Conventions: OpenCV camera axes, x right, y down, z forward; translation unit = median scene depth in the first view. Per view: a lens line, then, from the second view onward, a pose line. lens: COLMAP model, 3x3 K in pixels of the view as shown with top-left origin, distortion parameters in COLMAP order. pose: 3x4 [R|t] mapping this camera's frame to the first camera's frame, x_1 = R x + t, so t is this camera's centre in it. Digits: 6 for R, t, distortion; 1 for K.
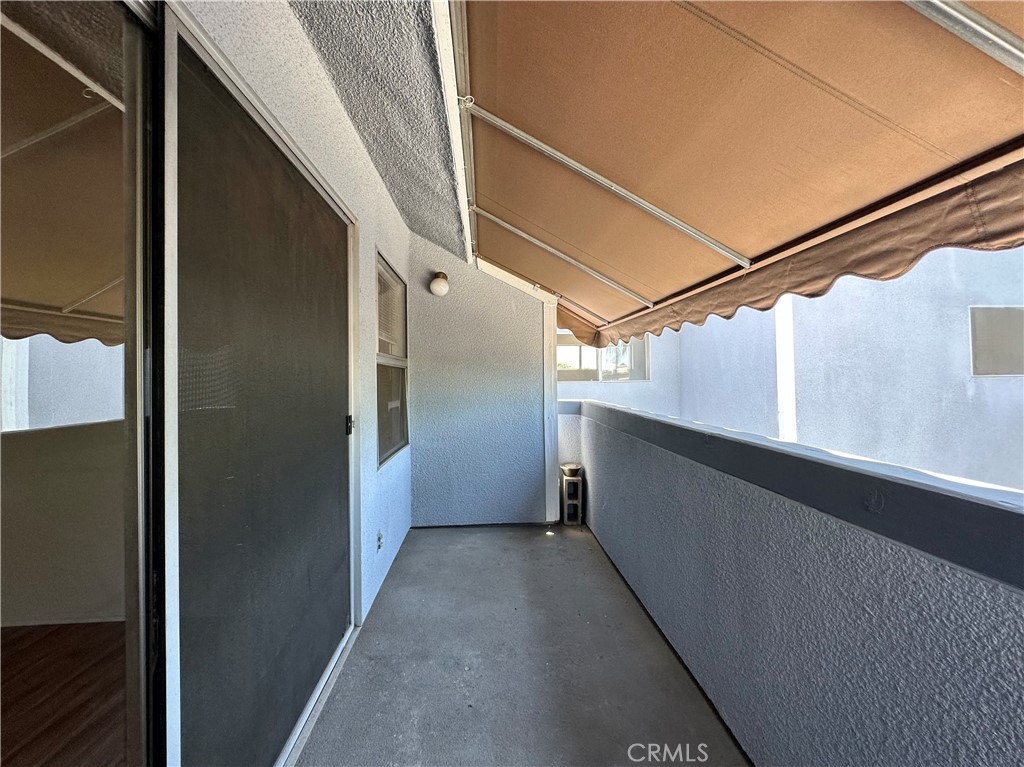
lens RADIAL K [[414.9, 0, 512.0], [0, 414.9, 383.5], [0, 0, 1]] dist [-0.000614, -0.000033]
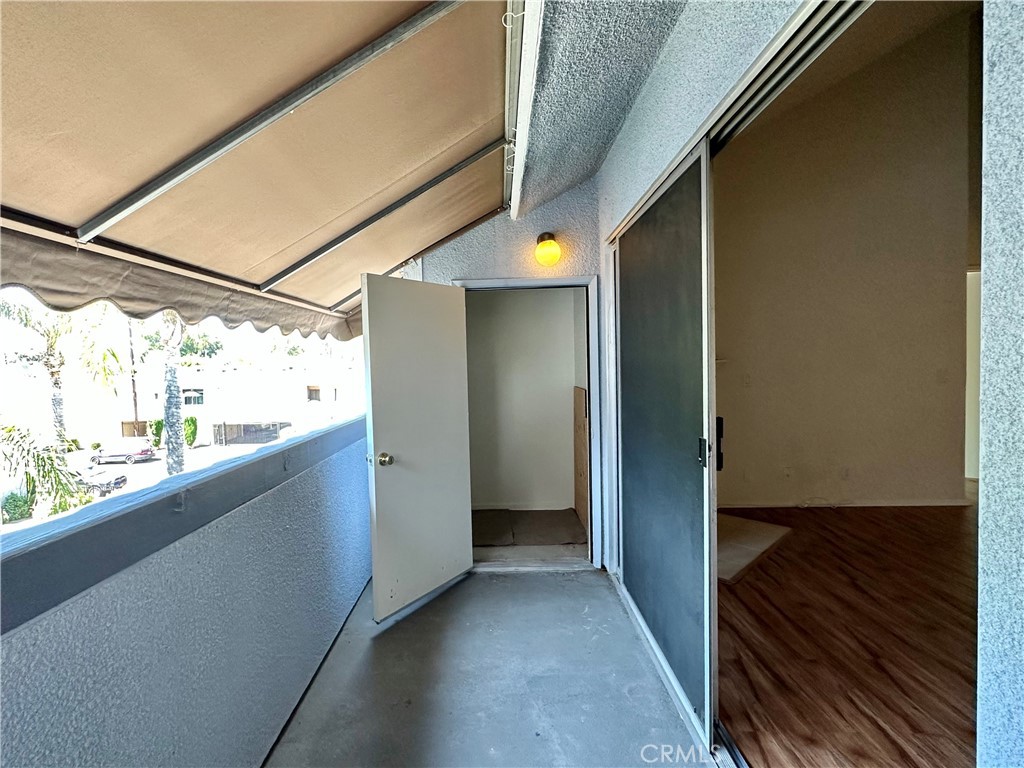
lens RADIAL K [[477.6, 0, 512.0], [0, 477.6, 384.0], [0, 0, 1]] dist [-0.000009, -0.000007]
pose [[-0.998559, 0.029801, 0.044623, -0.131670], [0.032138, 0.998098, 0.052608, -0.089226], [-0.042970, 0.053967, -0.997618, 1.958934]]
